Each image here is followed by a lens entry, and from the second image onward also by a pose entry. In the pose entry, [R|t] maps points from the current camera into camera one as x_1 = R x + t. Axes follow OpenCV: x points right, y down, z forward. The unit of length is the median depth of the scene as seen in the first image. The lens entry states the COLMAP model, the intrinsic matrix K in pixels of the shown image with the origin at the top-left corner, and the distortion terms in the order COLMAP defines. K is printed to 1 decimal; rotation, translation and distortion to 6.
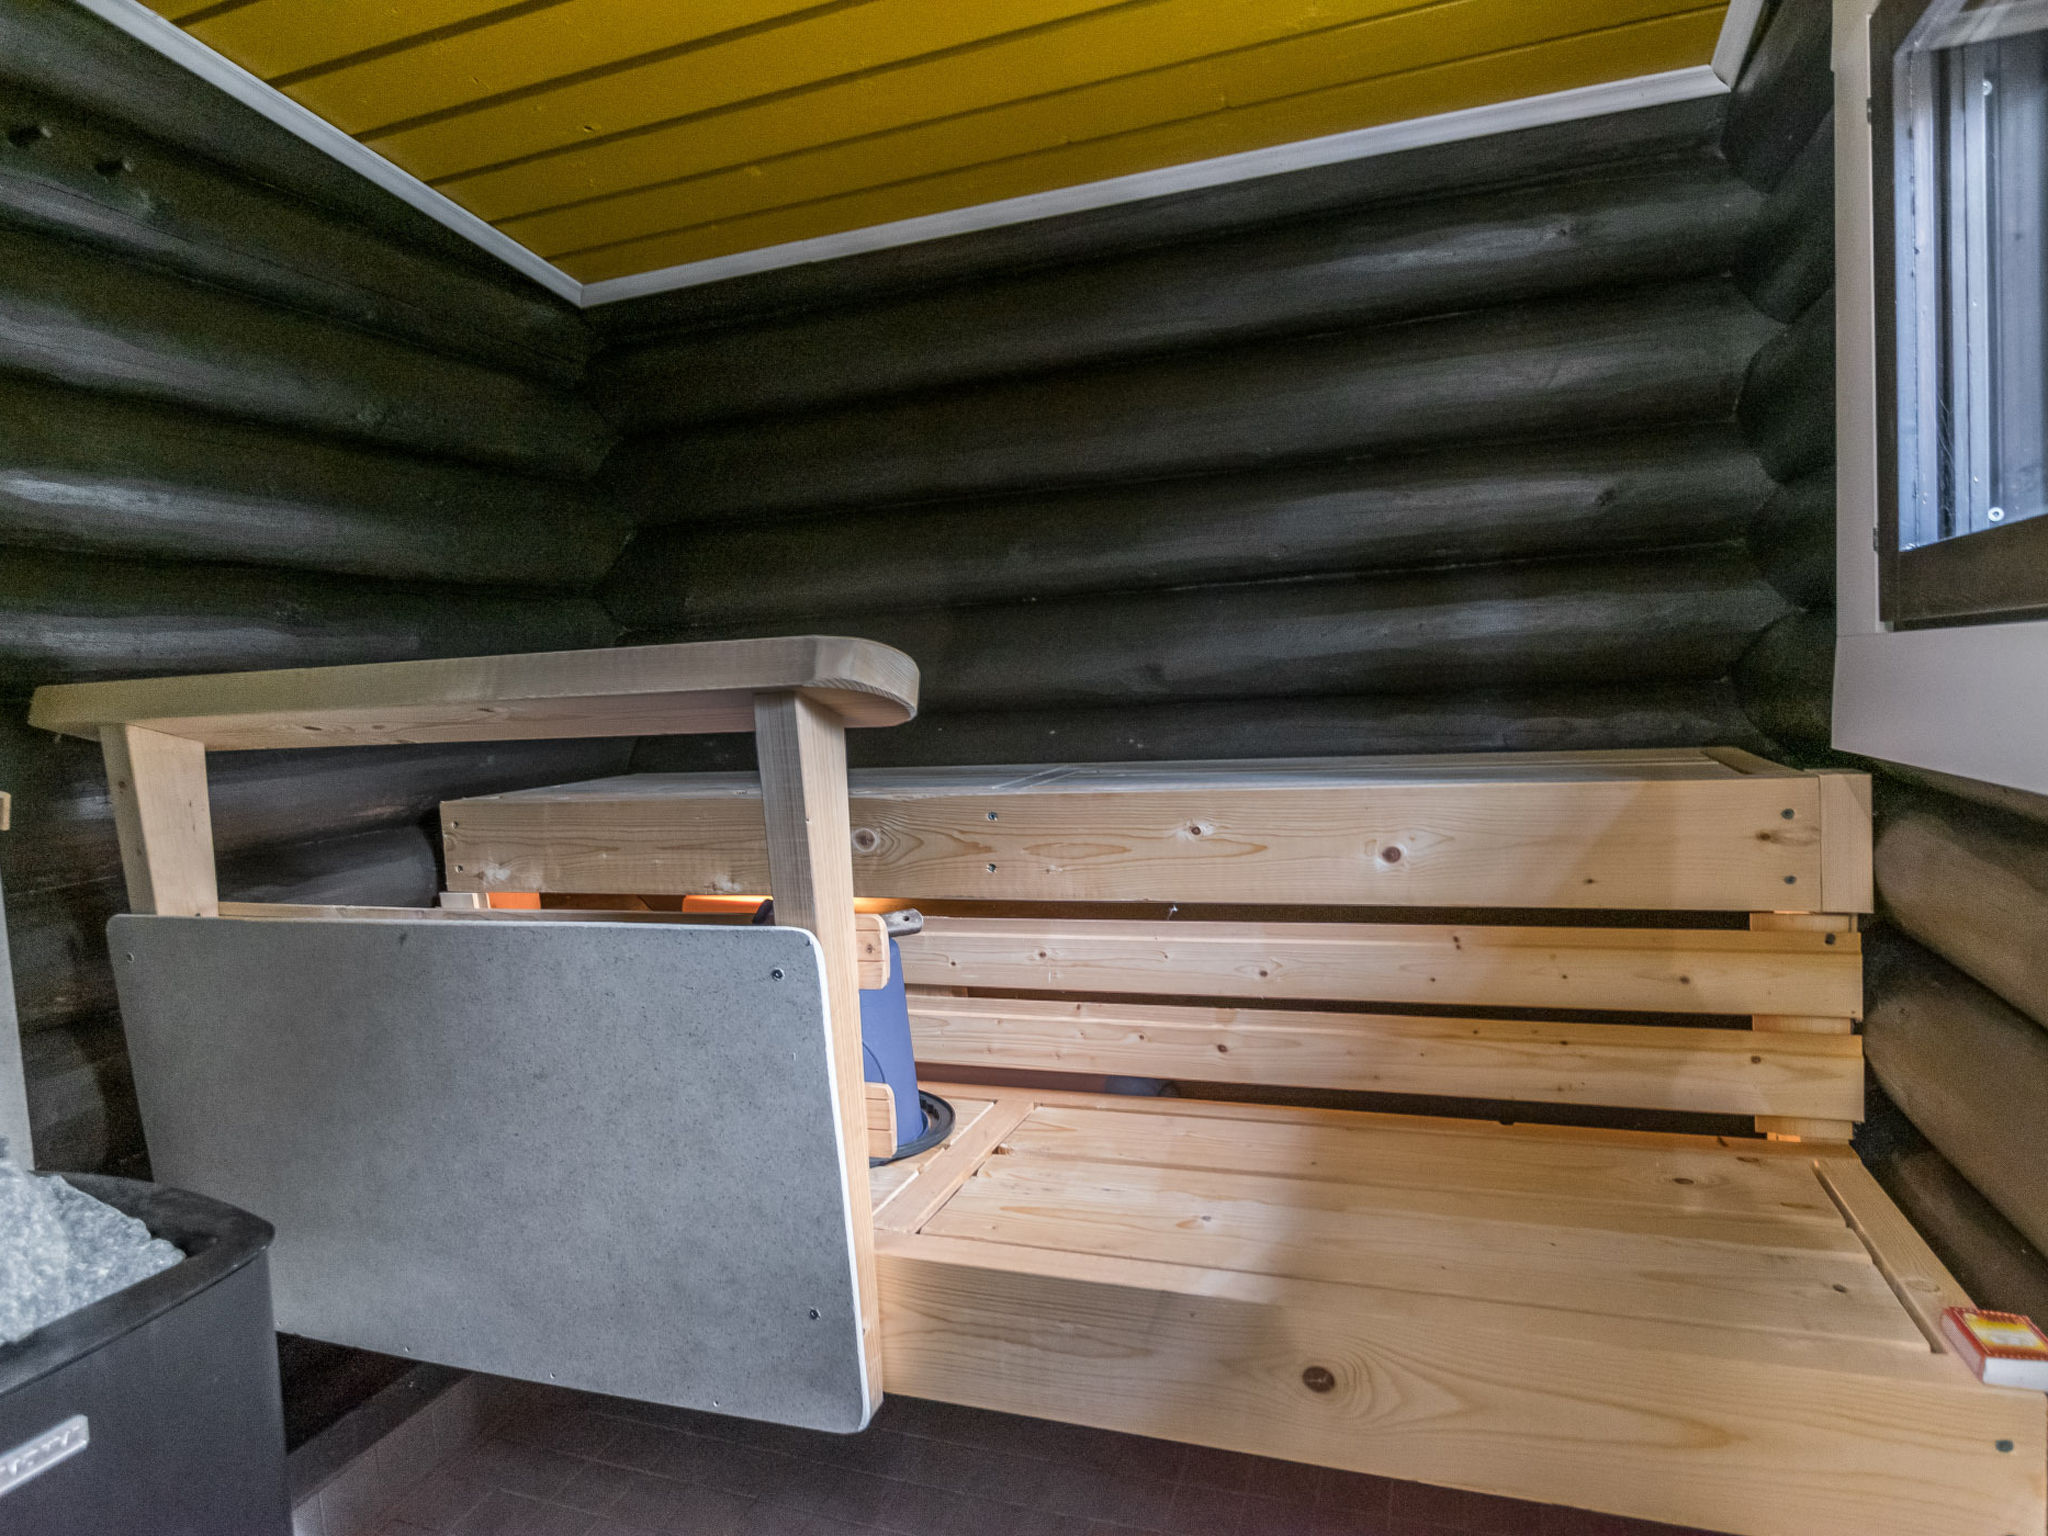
lens RADIAL K [[1230.8, 0, 1024.0], [0, 1230.8, 768.0], [0, 0, 1]] dist [0.003673, -0.007828]
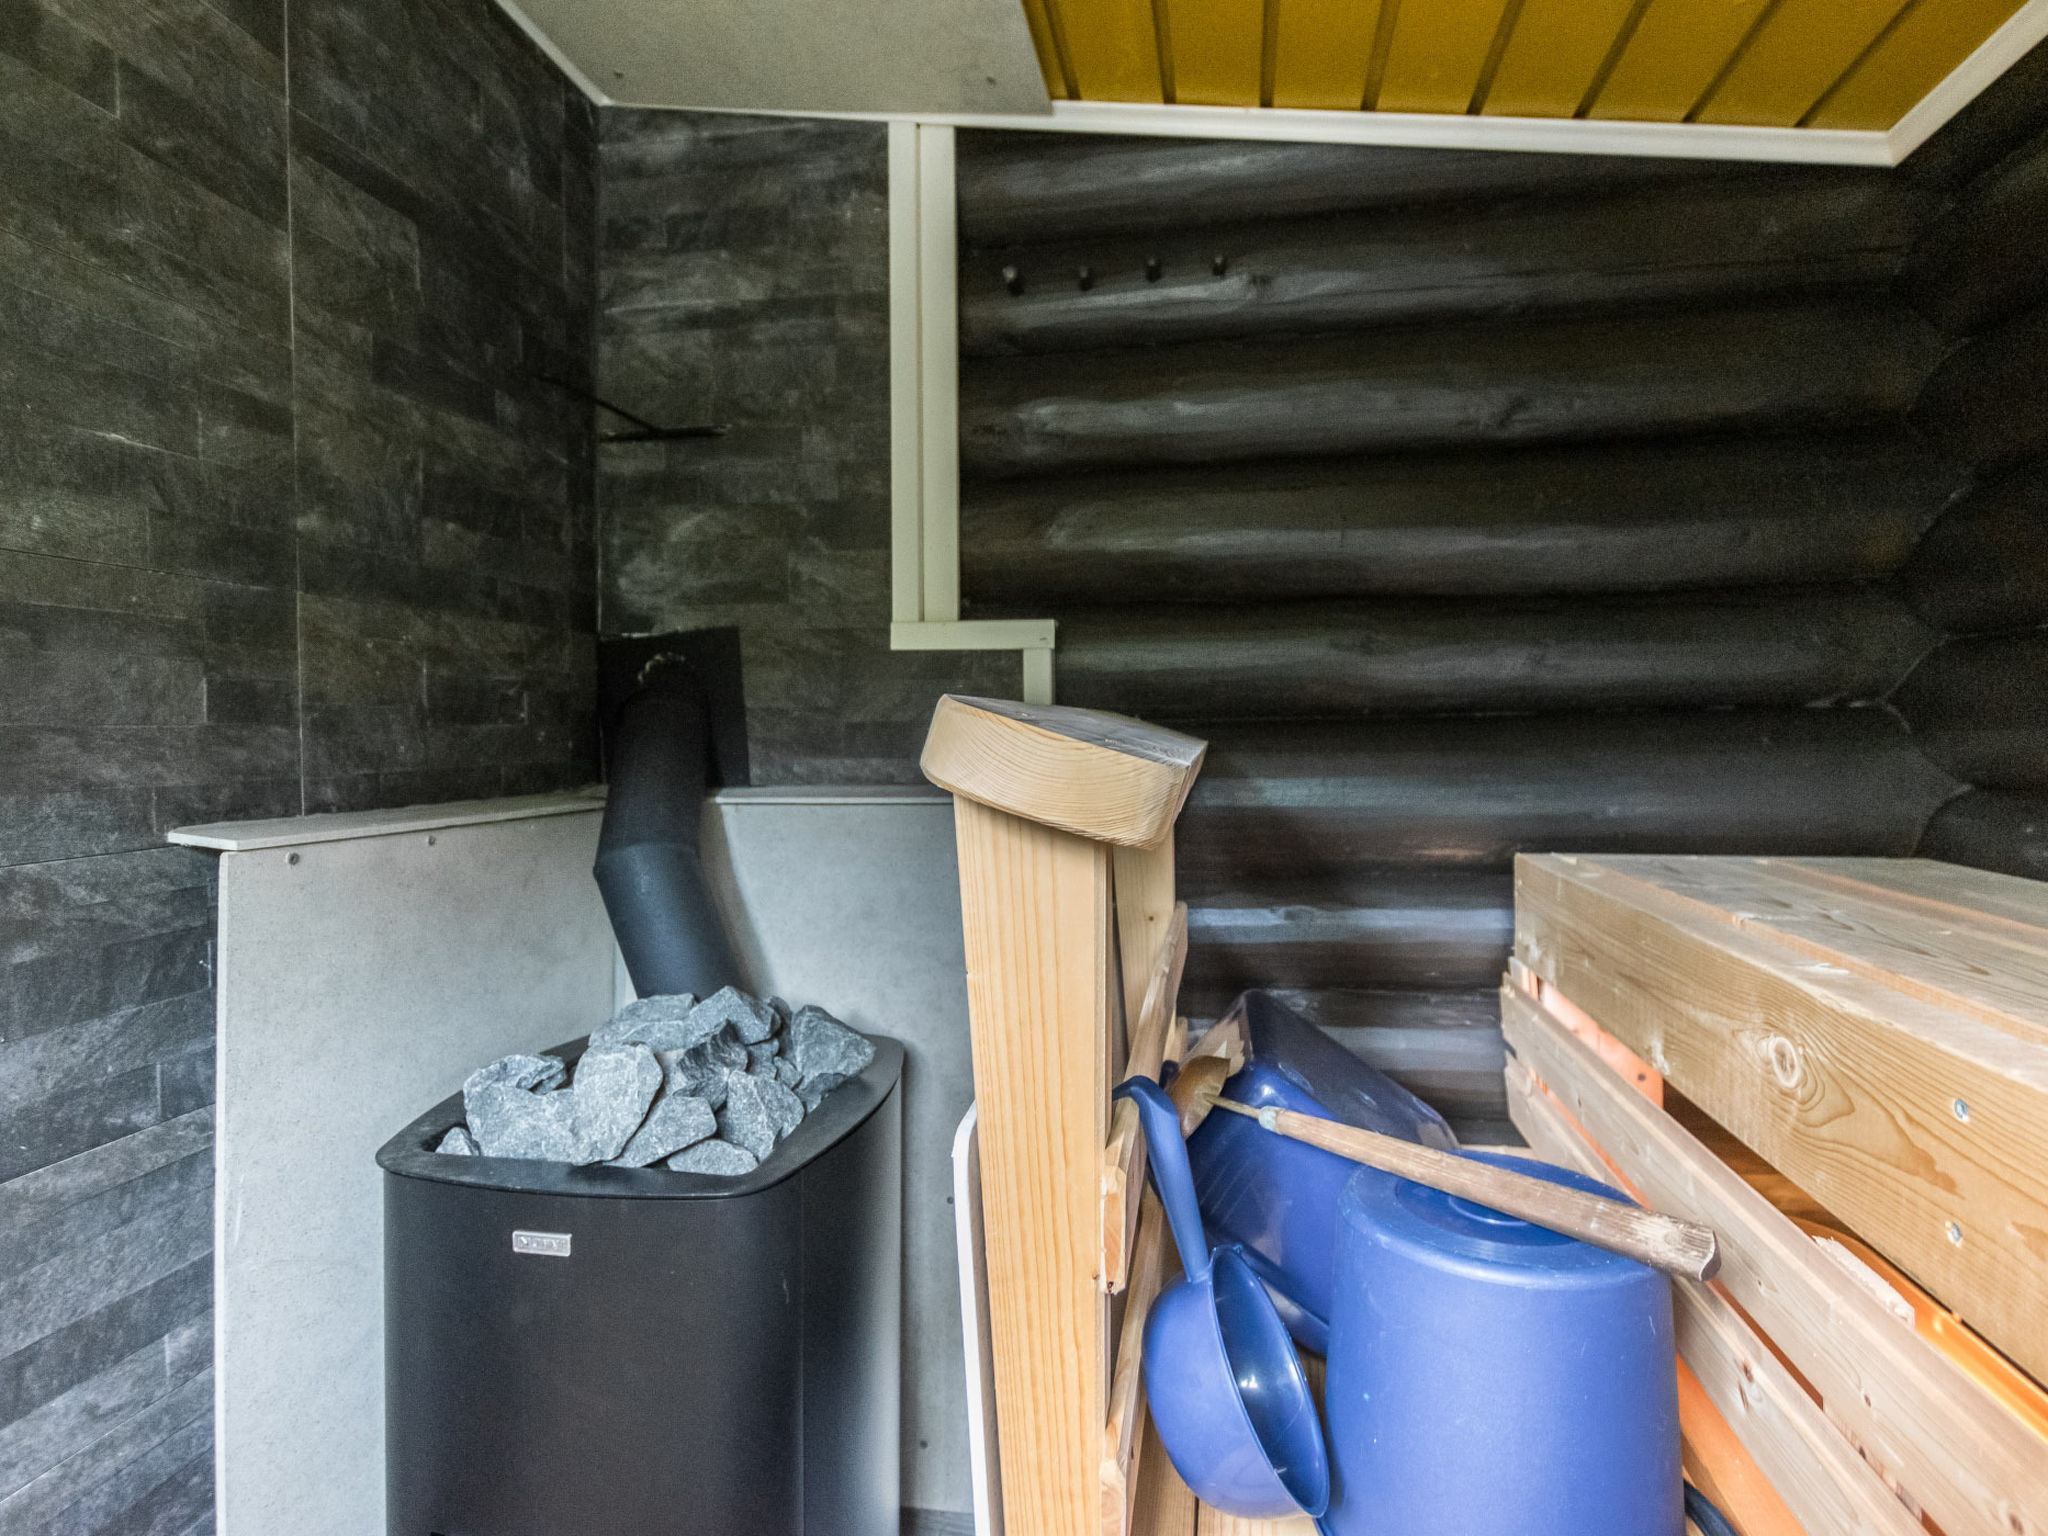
lens RADIAL K [[1060.9, 0, 1024.0], [0, 1060.9, 768.0], [0, 0, 1]] dist [0.002929, 0.000643]
pose [[0.145594, 0.074813, -0.986512, 0.212358], [-0.064228, 0.995748, 0.066034, -0.059390], [0.987257, 0.053747, 0.149780, 0.540010]]
